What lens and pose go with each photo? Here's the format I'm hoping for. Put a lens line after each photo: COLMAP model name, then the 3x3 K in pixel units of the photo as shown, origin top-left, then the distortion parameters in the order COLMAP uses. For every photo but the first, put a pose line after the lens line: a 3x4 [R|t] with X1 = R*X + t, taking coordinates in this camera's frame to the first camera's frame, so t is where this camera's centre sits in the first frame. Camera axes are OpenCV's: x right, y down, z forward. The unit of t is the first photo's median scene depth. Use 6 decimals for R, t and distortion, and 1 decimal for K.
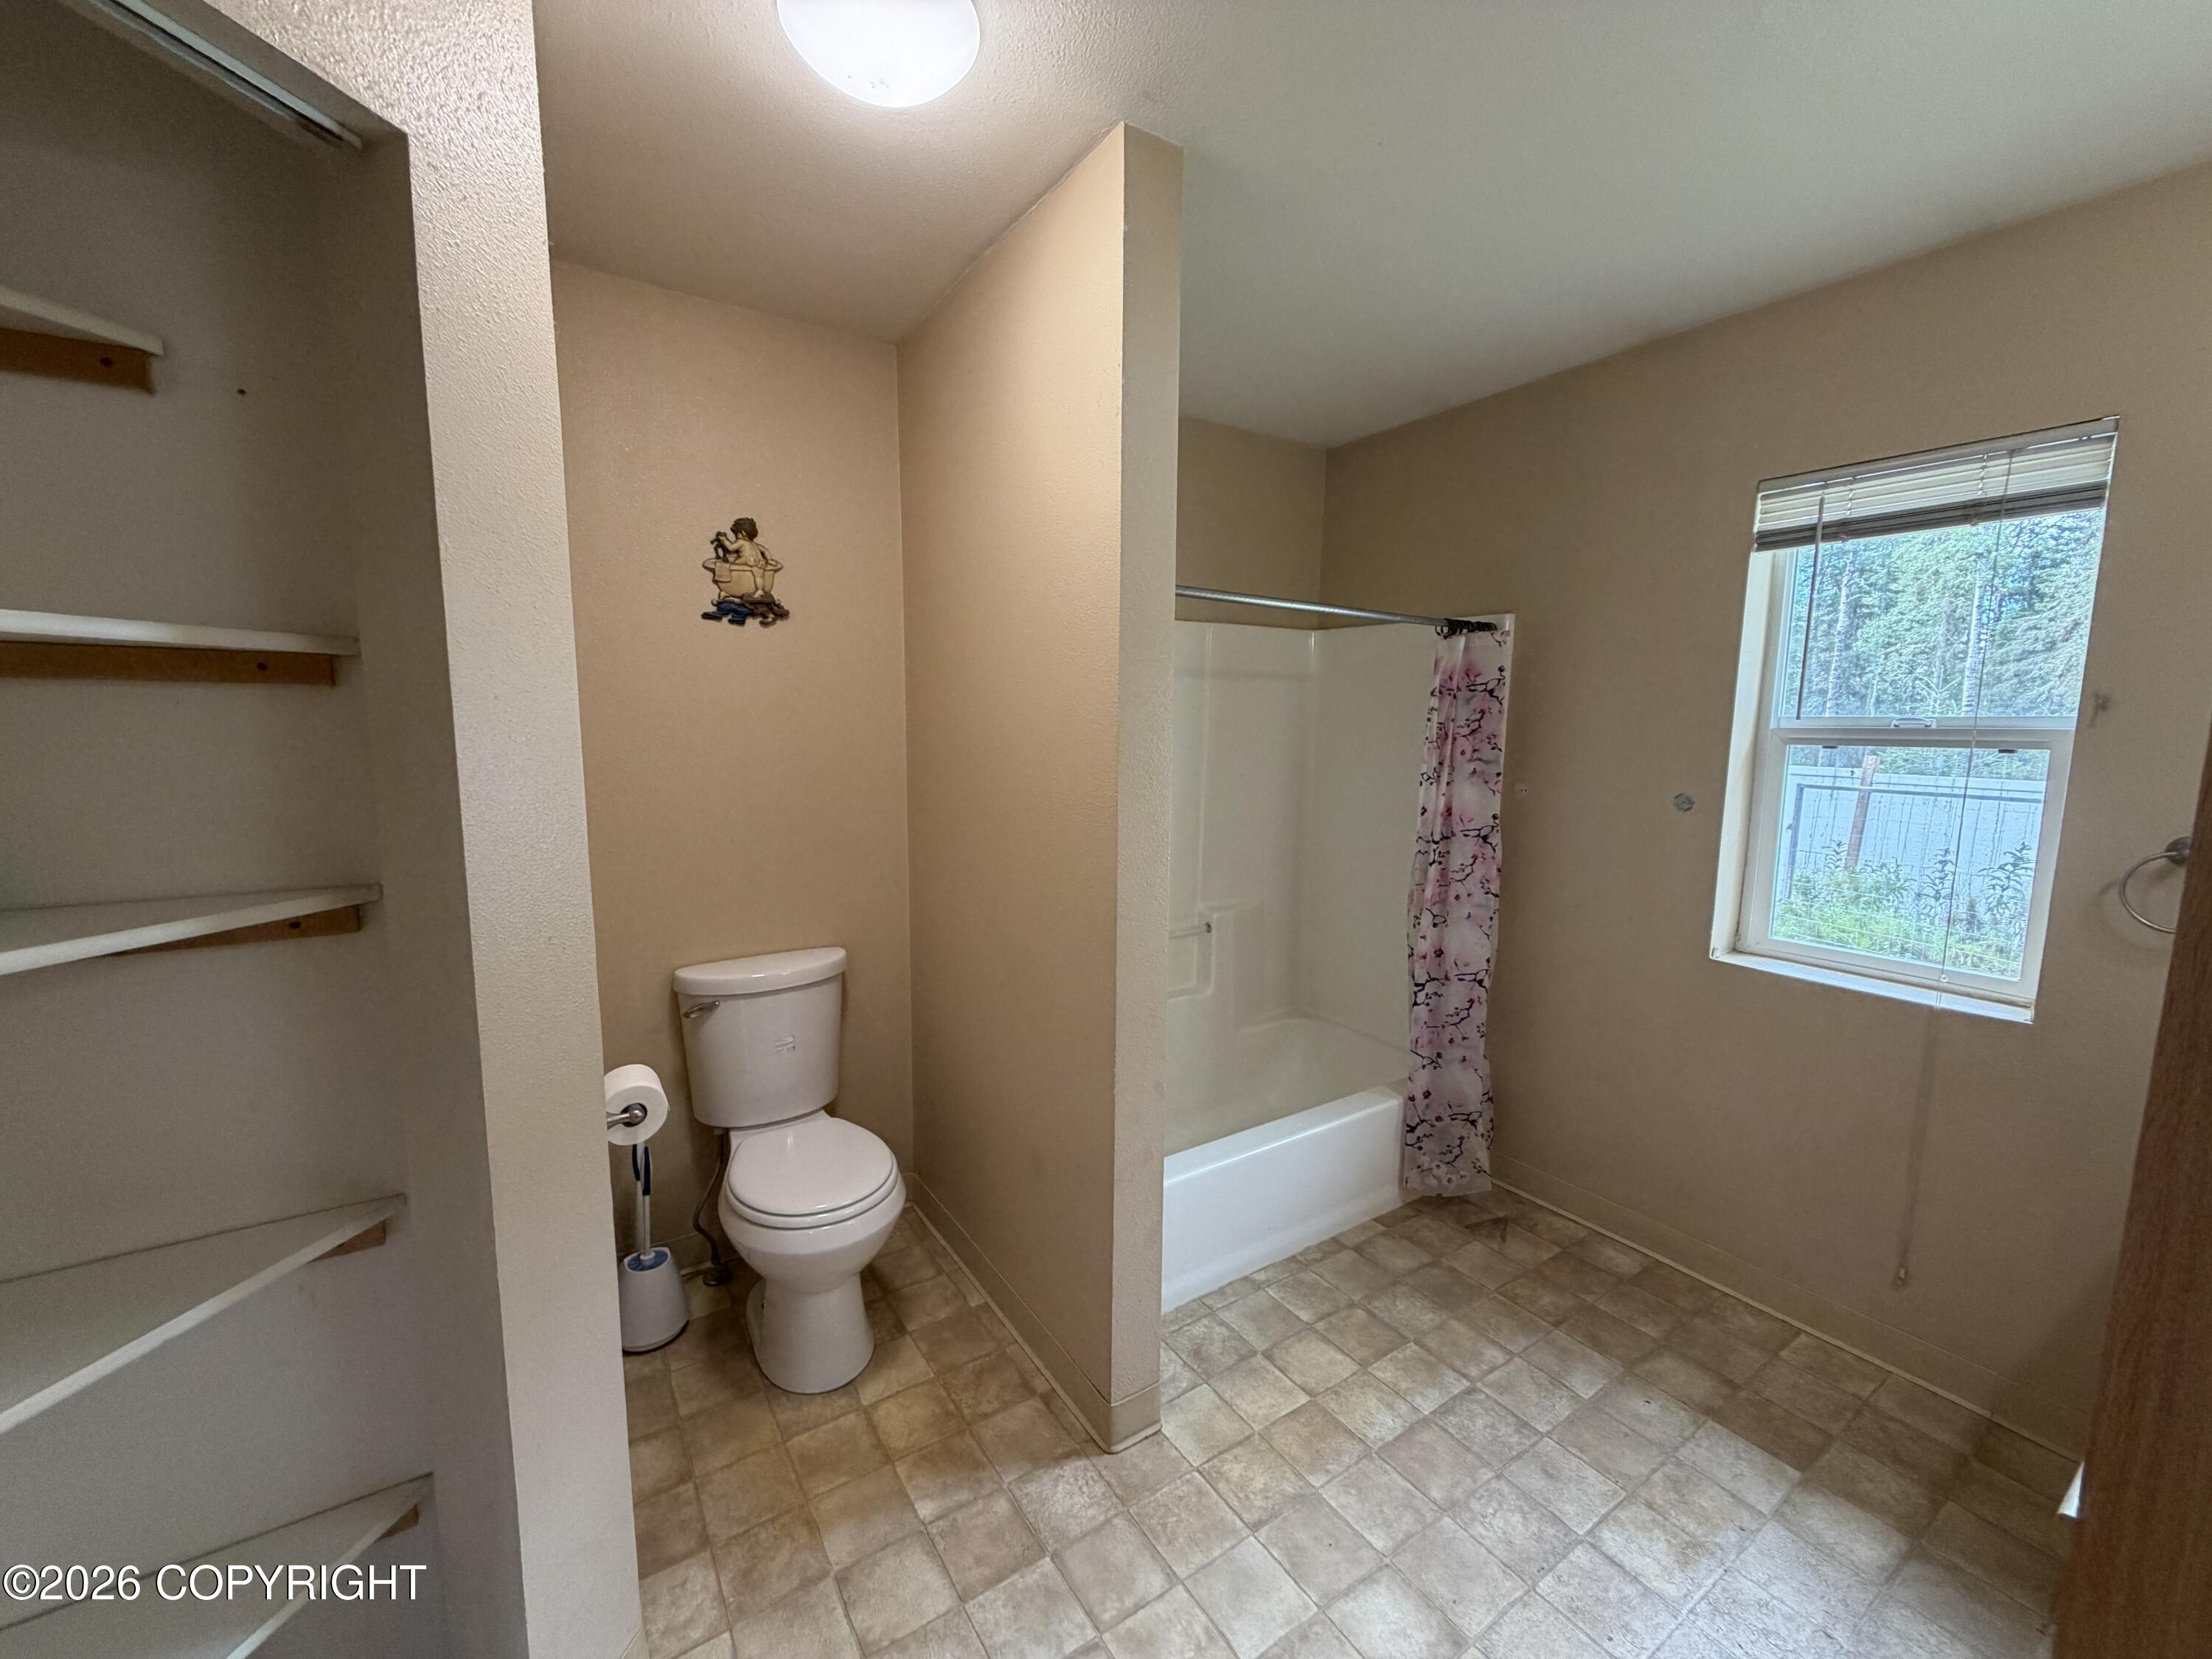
lens RADIAL K [[883.7, 0, 1103.9], [0, 883.7, 827.0], [0, 0, 1]] dist [0.002922, 0.000712]
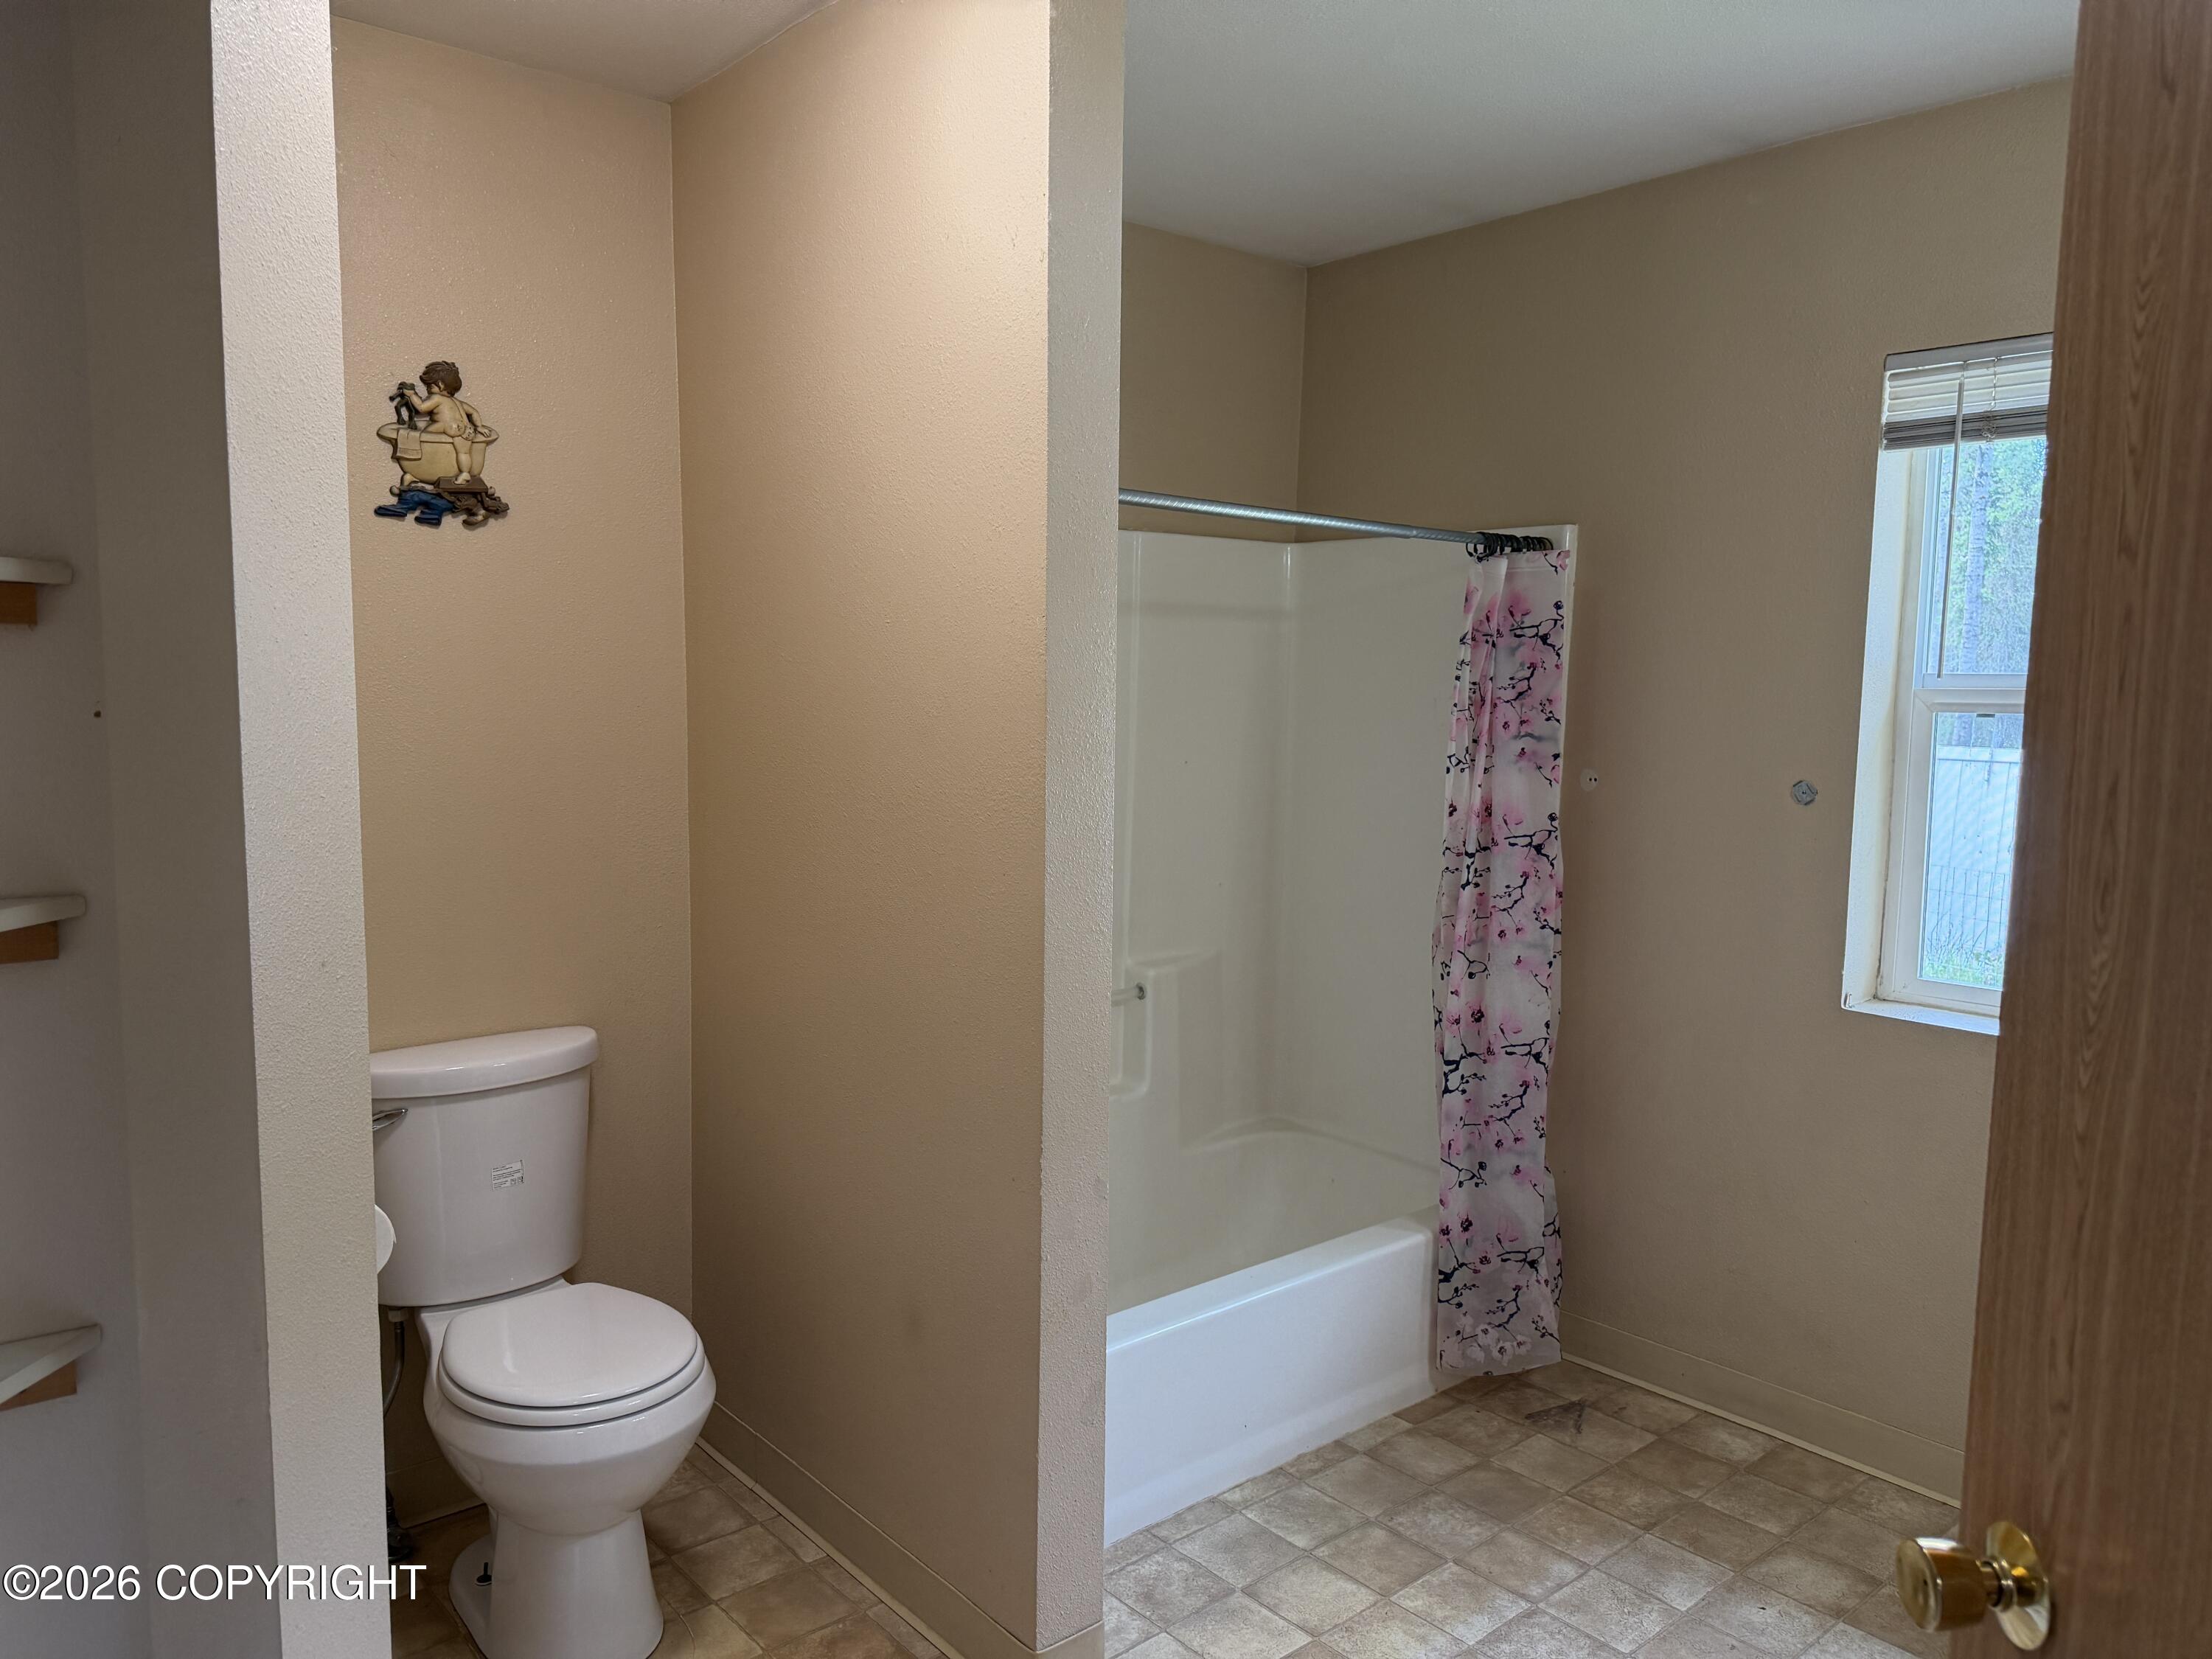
lens RADIAL K [[1570.2, 0, 1116.9], [0, 1570.2, 829.5], [0, 0, 1]] dist [0.151085, -0.230026]
pose [[0.991445, -0.008321, 0.130258, -0.068255], [0.011418, 0.999669, -0.023052, 0.026001], [-0.130023, 0.024342, 0.991212, -0.218437]]
